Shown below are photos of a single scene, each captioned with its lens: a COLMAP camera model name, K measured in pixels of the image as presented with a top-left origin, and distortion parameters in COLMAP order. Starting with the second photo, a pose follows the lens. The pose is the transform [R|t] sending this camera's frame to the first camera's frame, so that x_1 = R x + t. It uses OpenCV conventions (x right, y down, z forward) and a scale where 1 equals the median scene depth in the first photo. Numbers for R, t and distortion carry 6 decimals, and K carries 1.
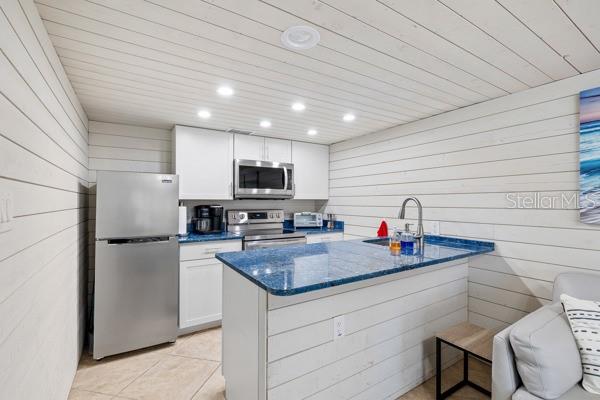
lens RADIAL K [[272.0, 0, 300.0], [0, 272.0, 200.0], [0, 0, 1]] dist [-0.004190, -0.000367]
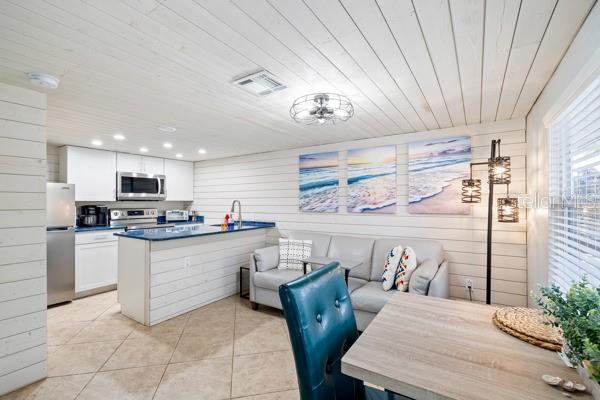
lens RADIAL K [[272.0, 0, 300.0], [0, 272.0, 200.0], [0, 0, 1]] dist [-0.004190, -0.000367]
pose [[0.910423, 0.000936, 0.413678, 0.033637], [-0.000032, 0.999998, -0.002191, -0.004123], [-0.413679, 0.001981, 0.910421, -0.663403]]
